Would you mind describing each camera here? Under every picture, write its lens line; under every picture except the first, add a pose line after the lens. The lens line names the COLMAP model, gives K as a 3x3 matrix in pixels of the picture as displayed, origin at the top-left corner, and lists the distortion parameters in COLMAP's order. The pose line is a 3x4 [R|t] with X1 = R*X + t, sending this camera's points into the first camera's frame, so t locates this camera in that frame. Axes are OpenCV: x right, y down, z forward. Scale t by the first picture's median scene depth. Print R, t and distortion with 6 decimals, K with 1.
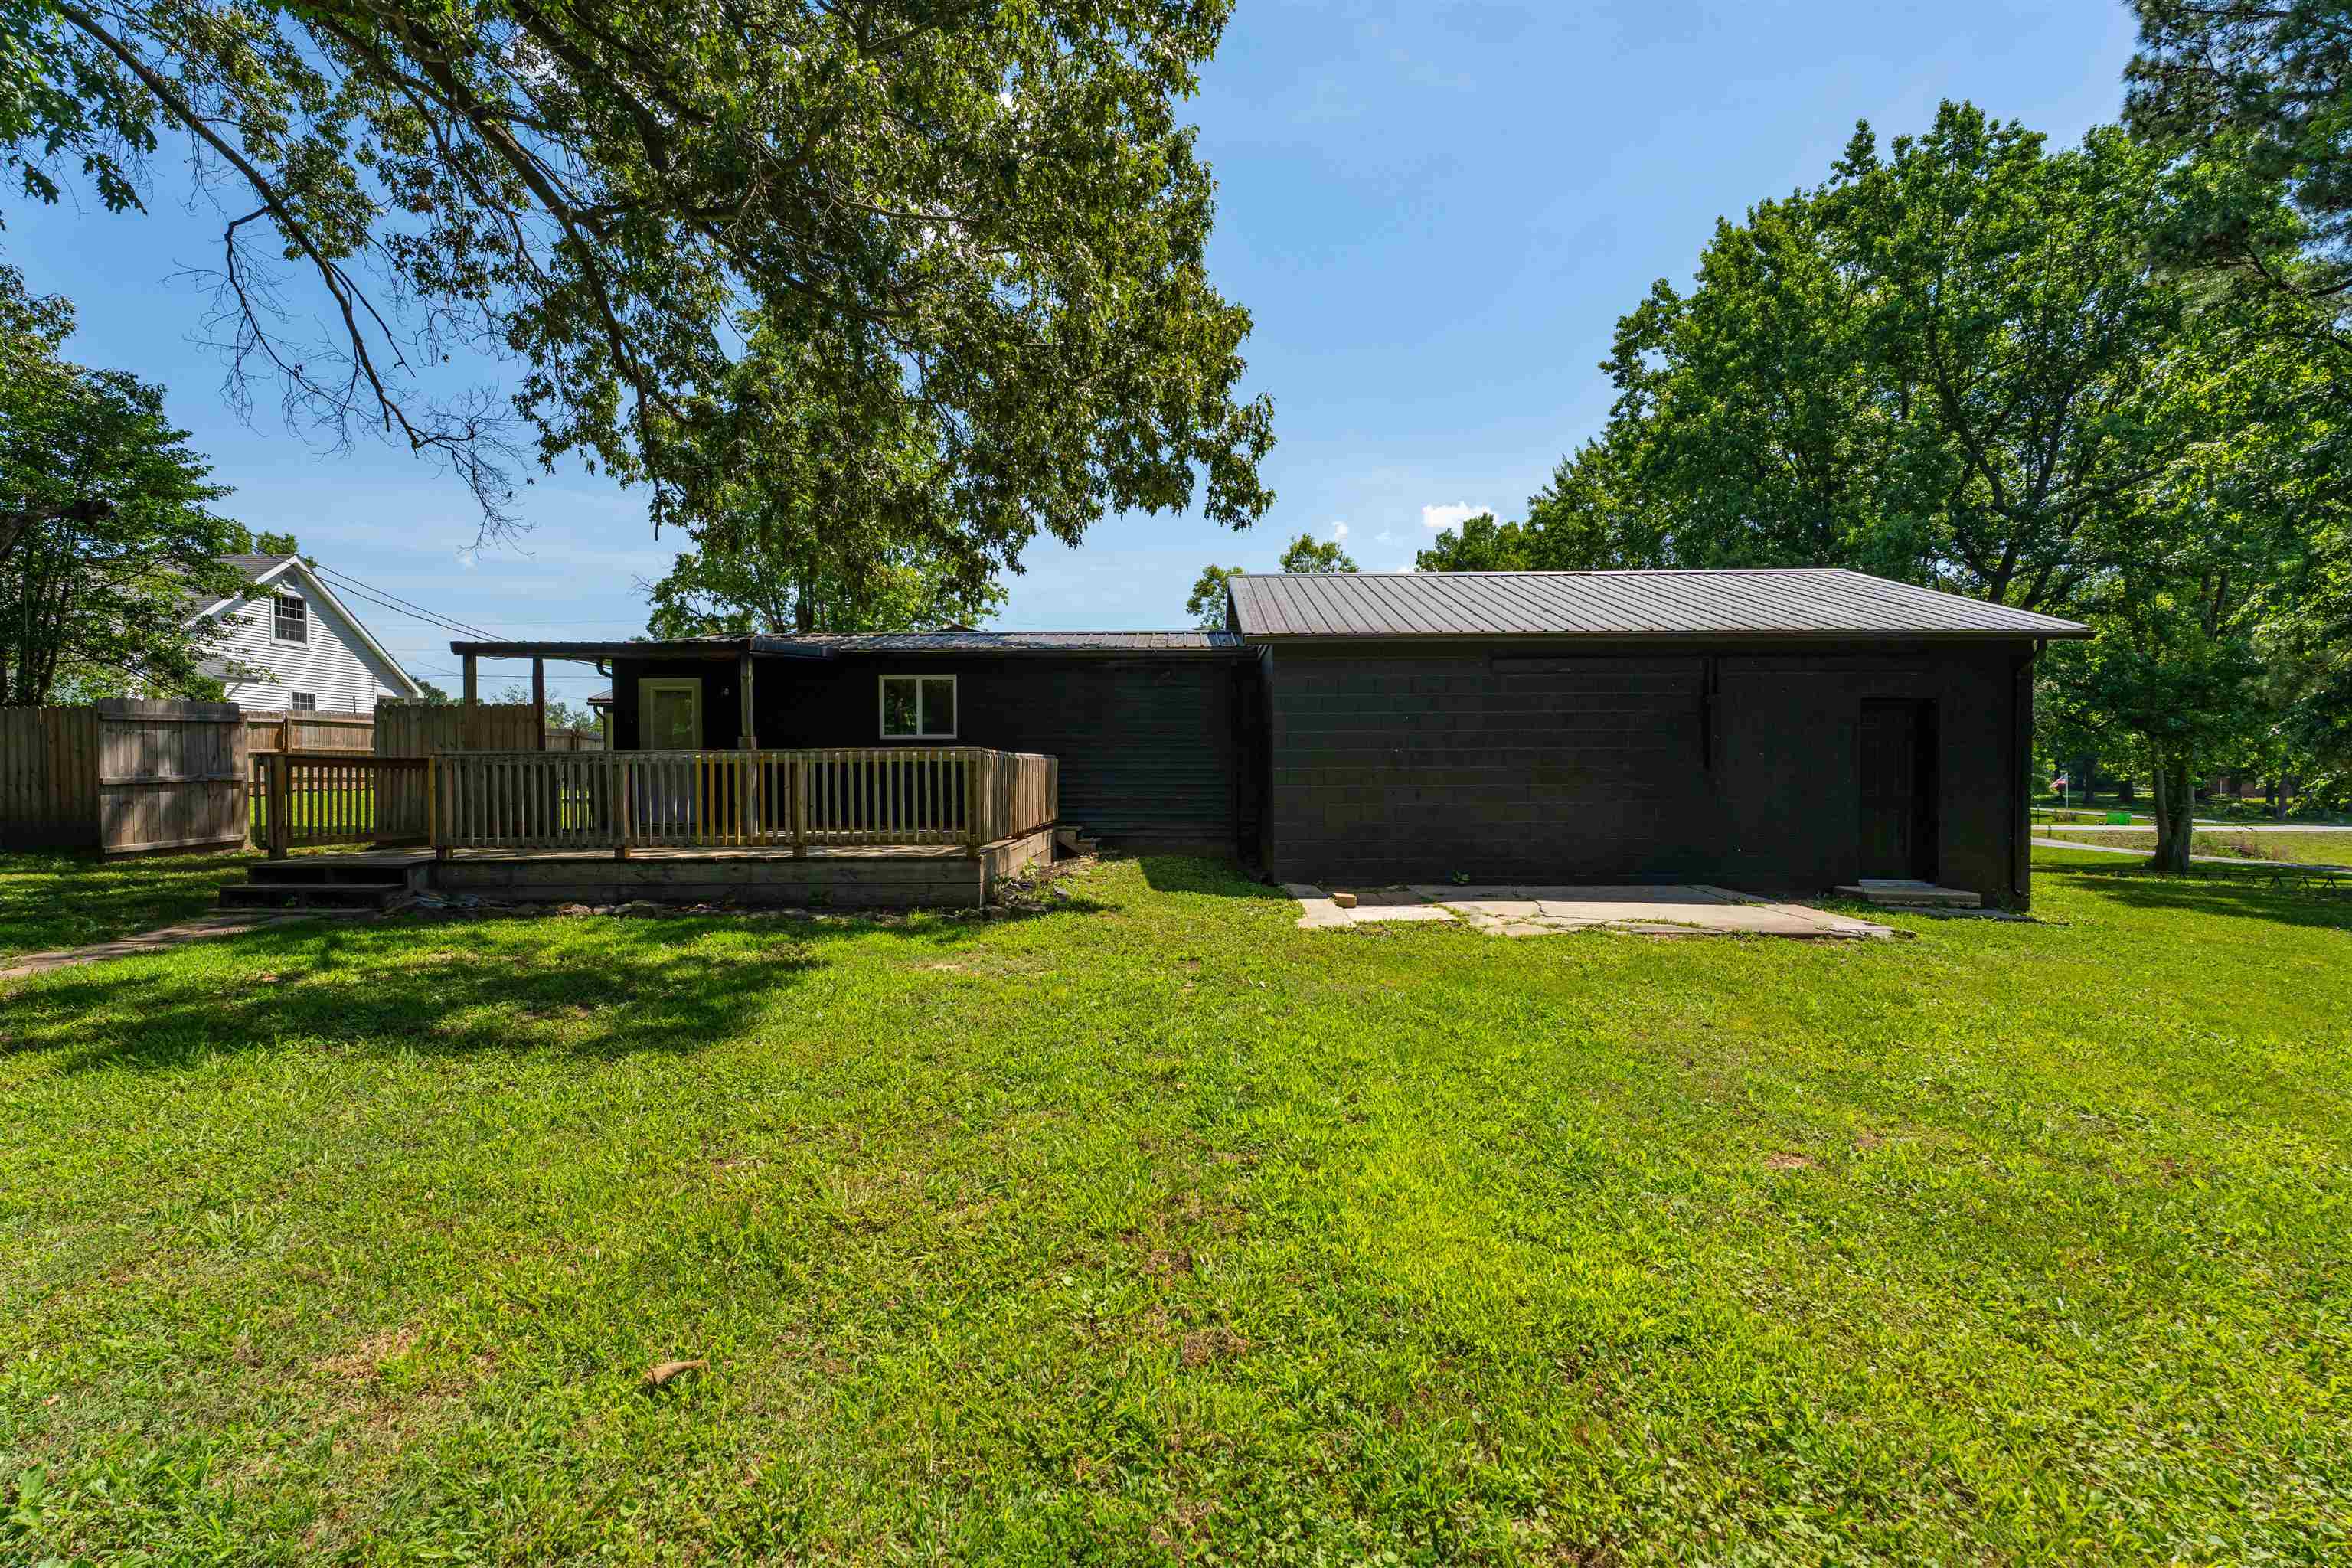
lens RADIAL K [[1042.0, 0, 1180.1], [0, 1042.0, 780.6], [0, 0, 1]] dist [0.005157, 0.000494]
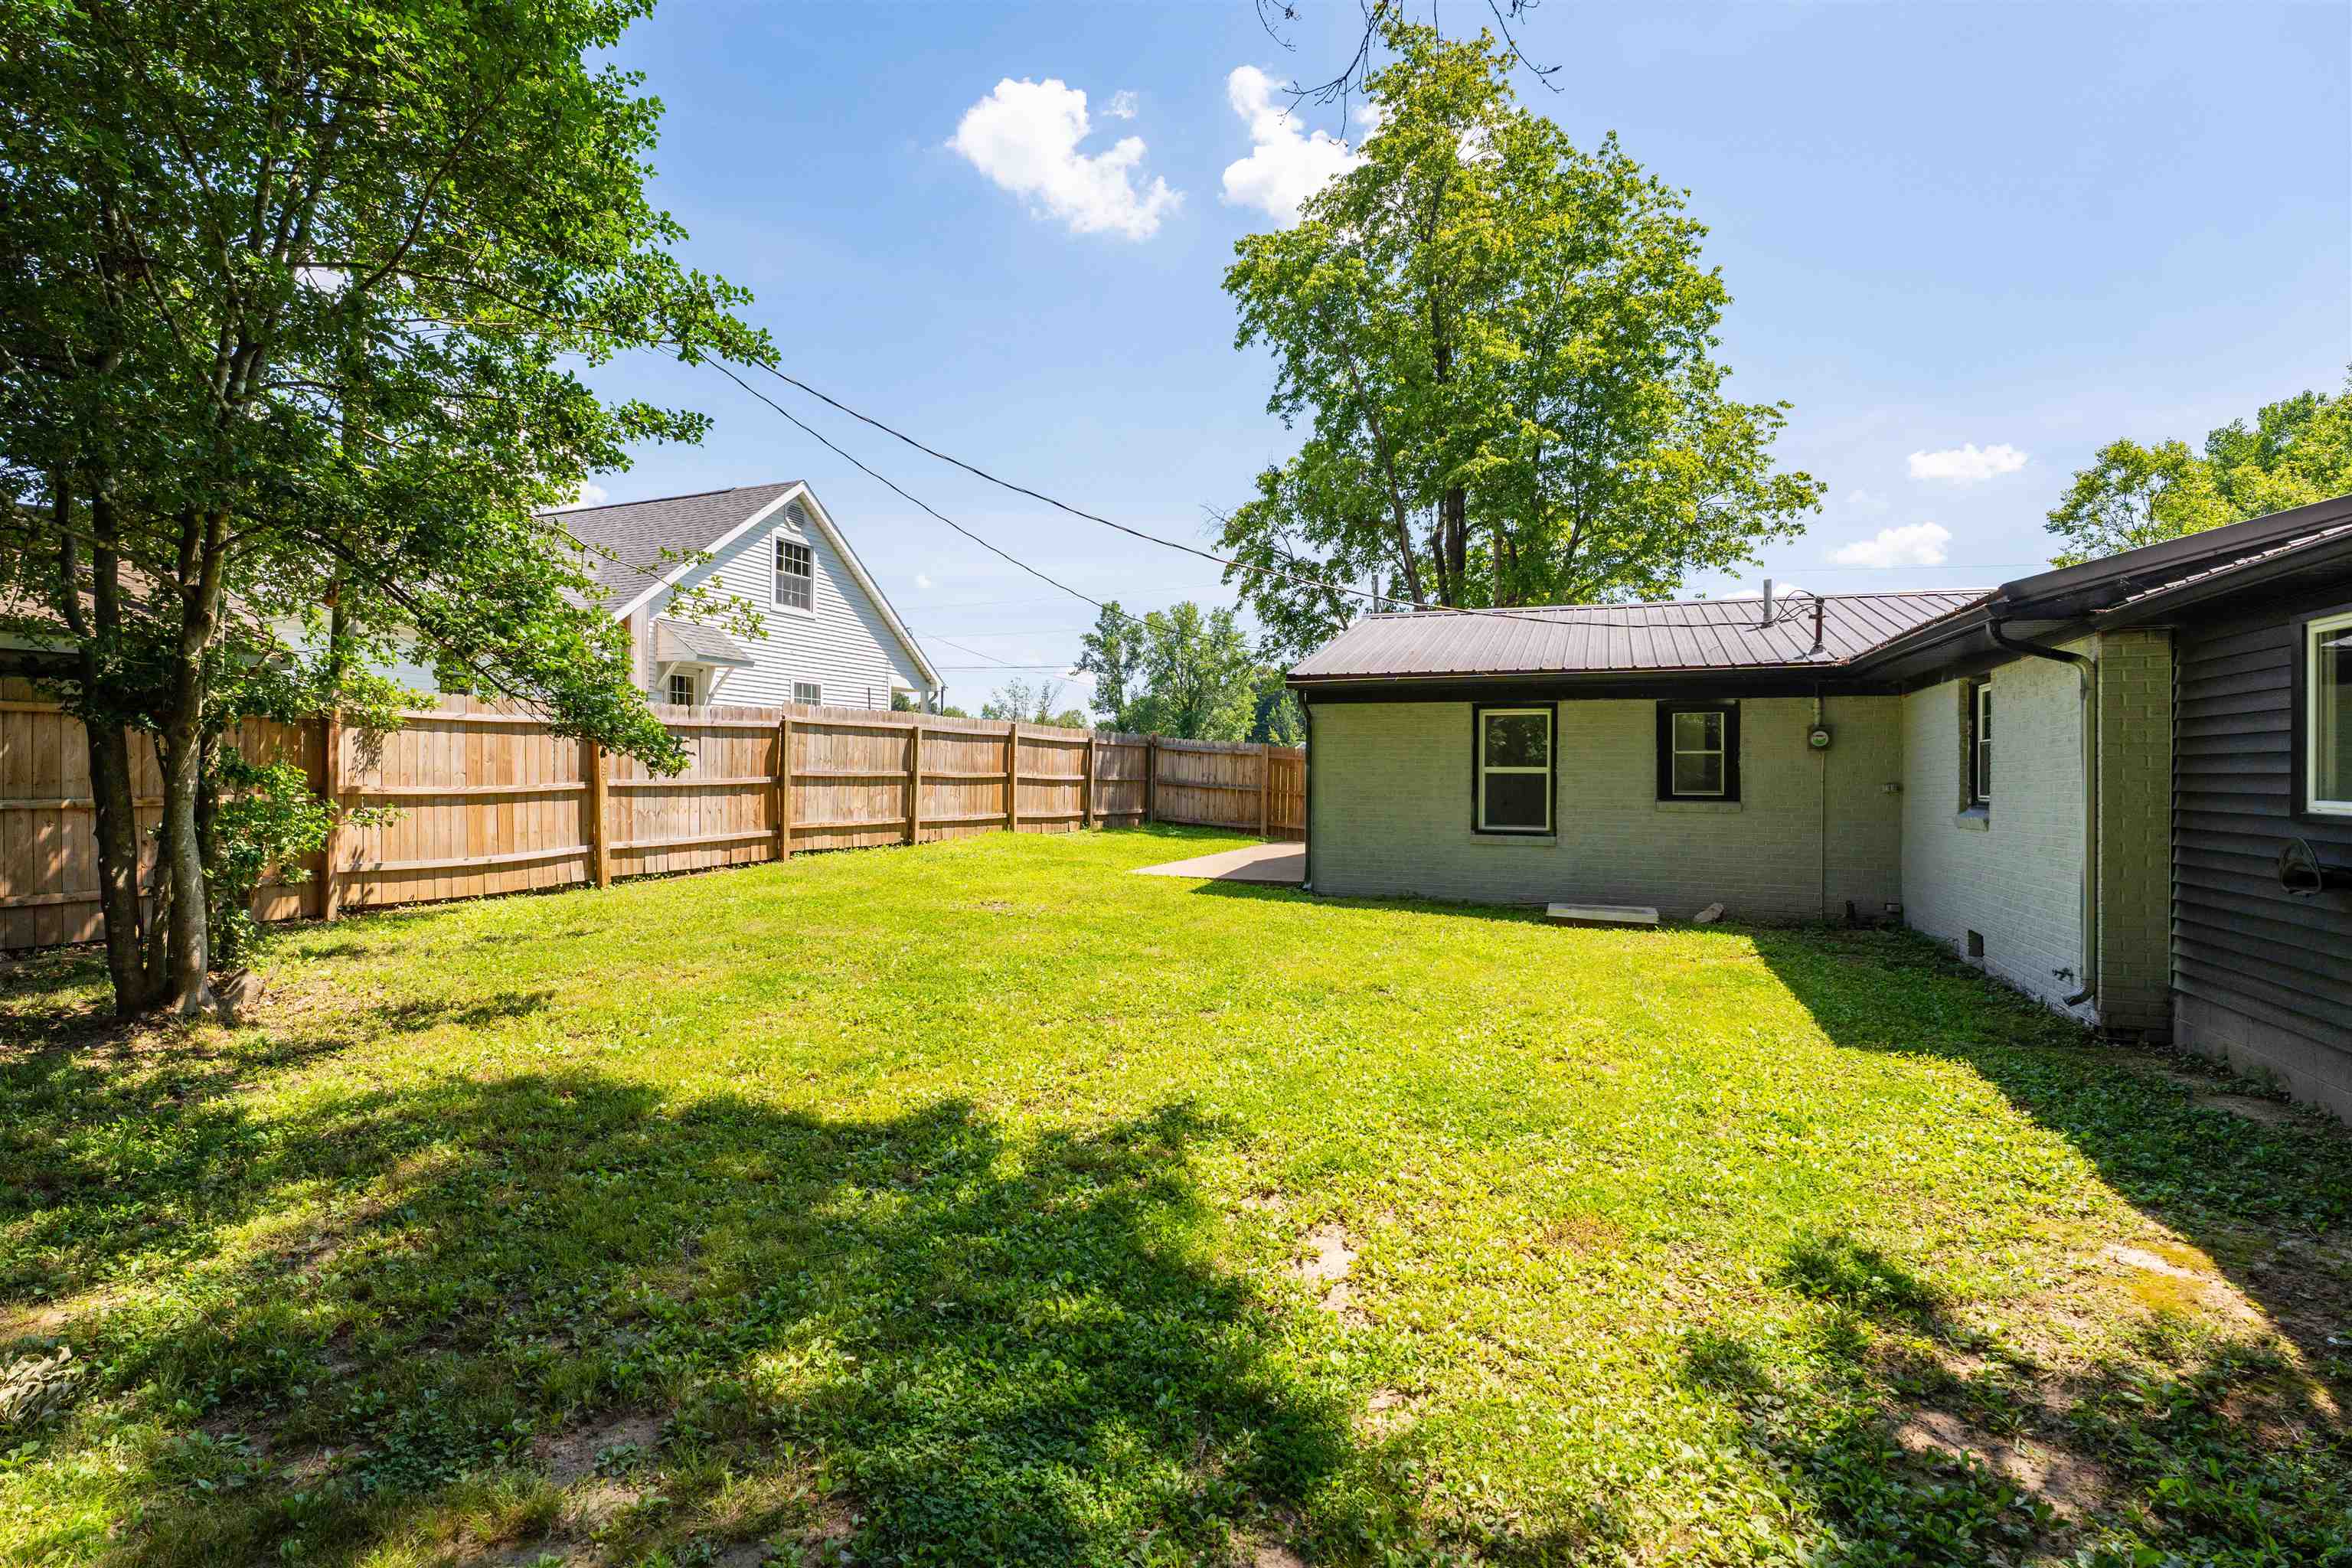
lens RADIAL K [[1154.0, 0, 1173.4], [0, 1154.0, 774.6], [0, 0, 1]] dist [-0.000025, 0.000031]
pose [[0.926226, 0.016236, -0.376620, -0.332126], [-0.020205, 0.999774, -0.006591, -0.023386], [0.376428, 0.013714, 0.926344, 0.393169]]
